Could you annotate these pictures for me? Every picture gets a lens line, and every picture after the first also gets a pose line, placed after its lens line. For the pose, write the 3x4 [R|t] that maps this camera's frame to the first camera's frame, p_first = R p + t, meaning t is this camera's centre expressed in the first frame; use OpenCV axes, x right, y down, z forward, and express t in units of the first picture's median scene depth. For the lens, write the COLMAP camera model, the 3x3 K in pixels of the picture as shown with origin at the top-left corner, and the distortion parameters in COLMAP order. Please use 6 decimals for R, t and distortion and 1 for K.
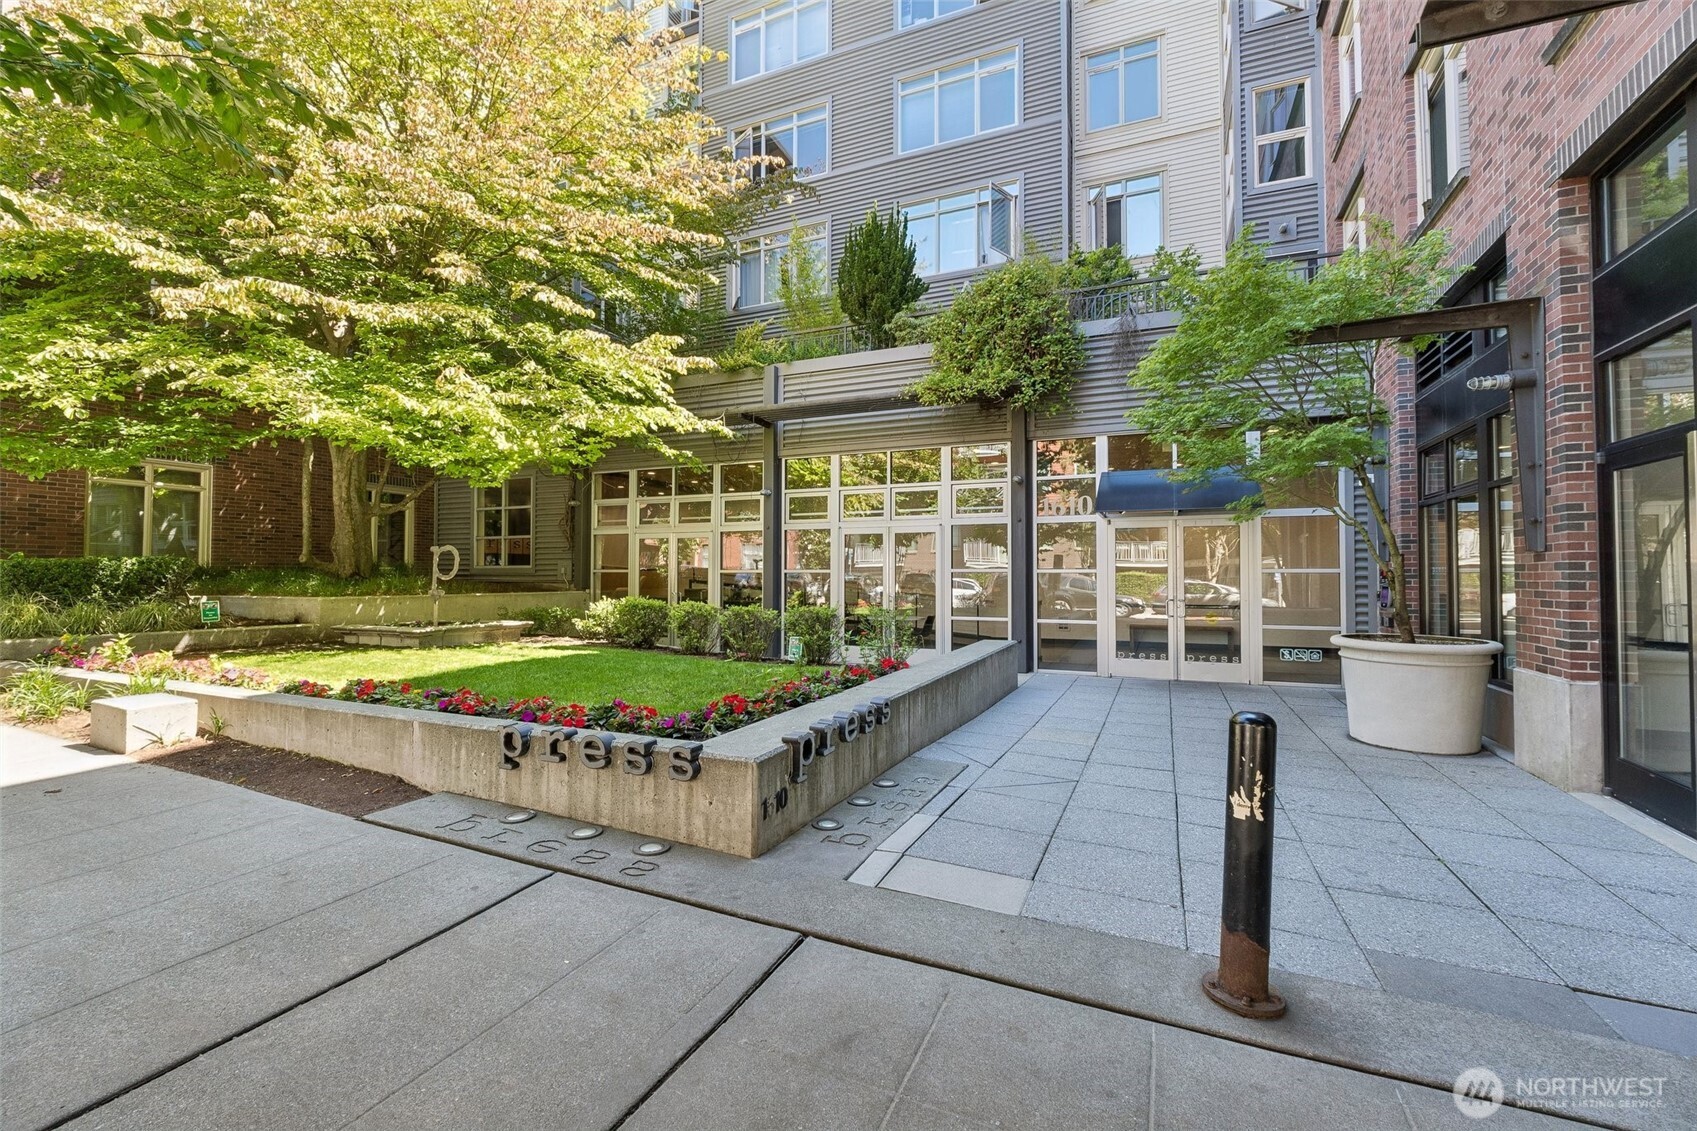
lens RADIAL K [[711.7, 0, 844.7], [0, 711.7, 561.0], [0, 0, 1]] dist [-0.007779, -0.000368]
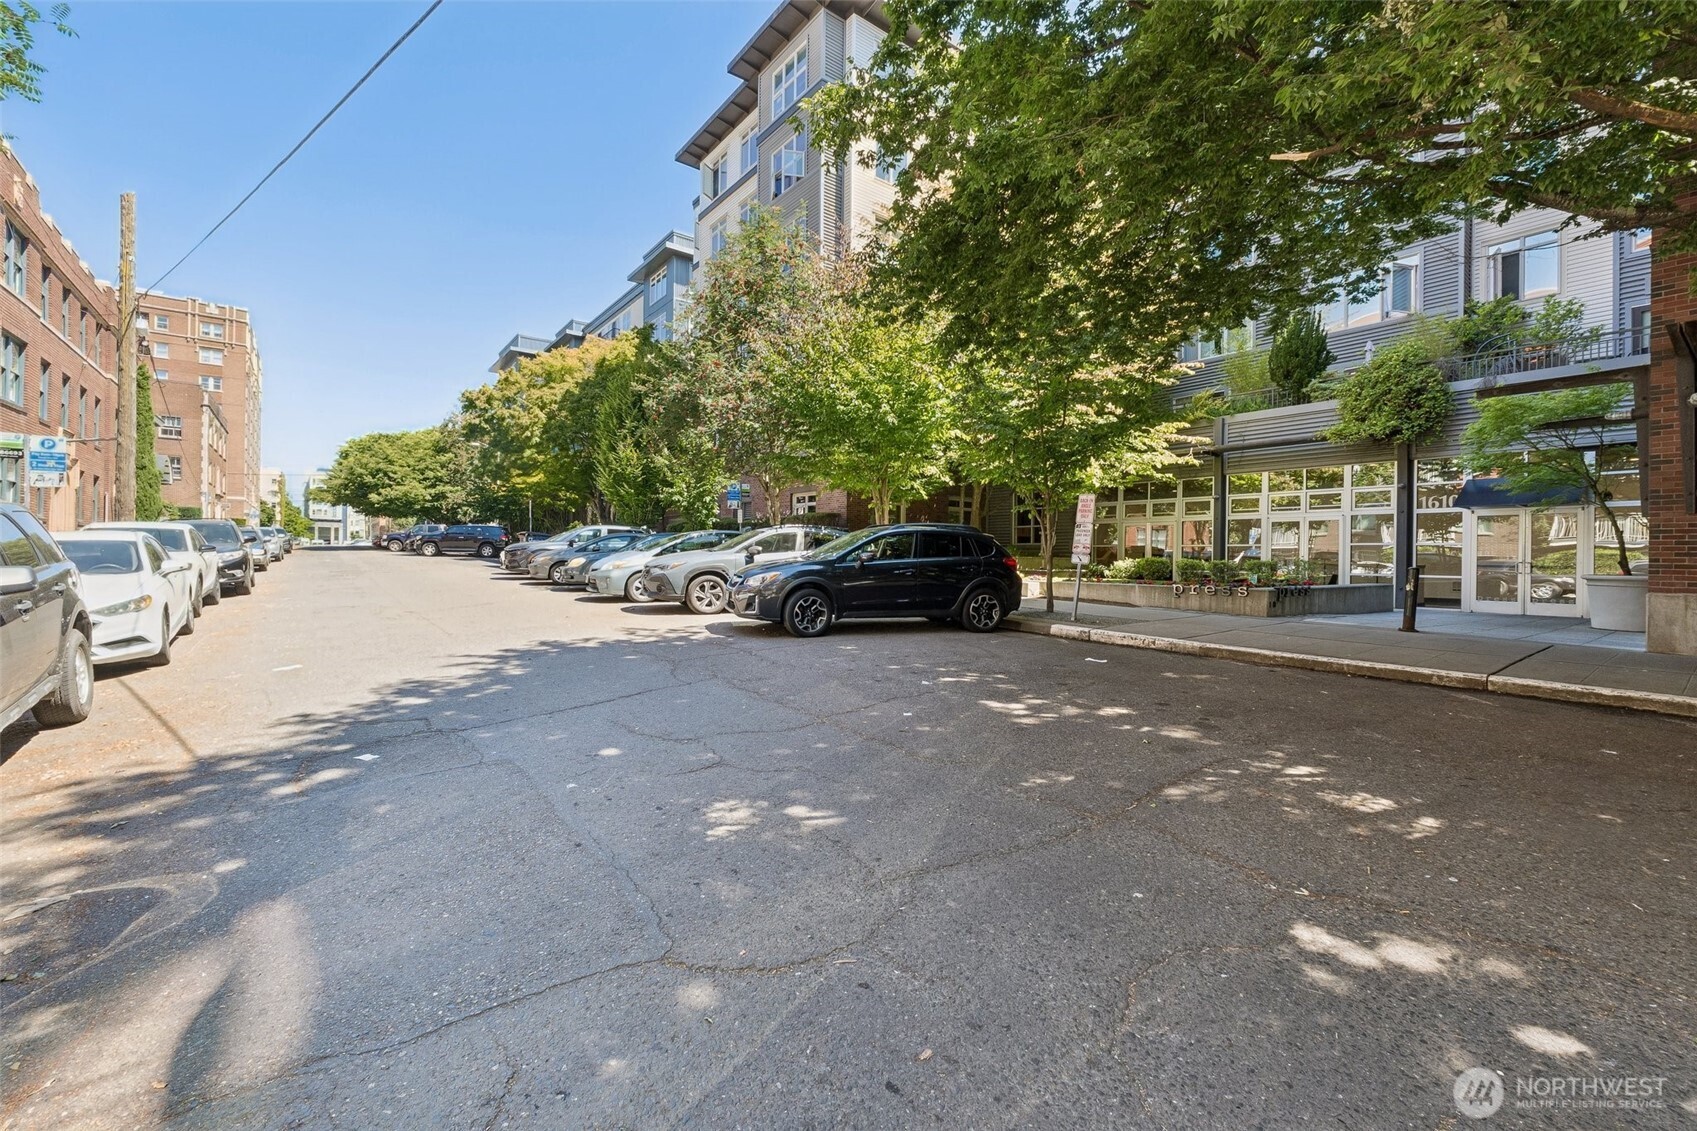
lens RADIAL K [[711.7, 0, 859.1], [0, 711.7, 561.5], [0, 0, 1]] dist [-0.007779, -0.000368]
pose [[0.885182, 0.009043, -0.465157, -0.080560], [0.000247, 0.999802, 0.019907, 0.019446], [0.465244, -0.017737, 0.885005, -0.866641]]
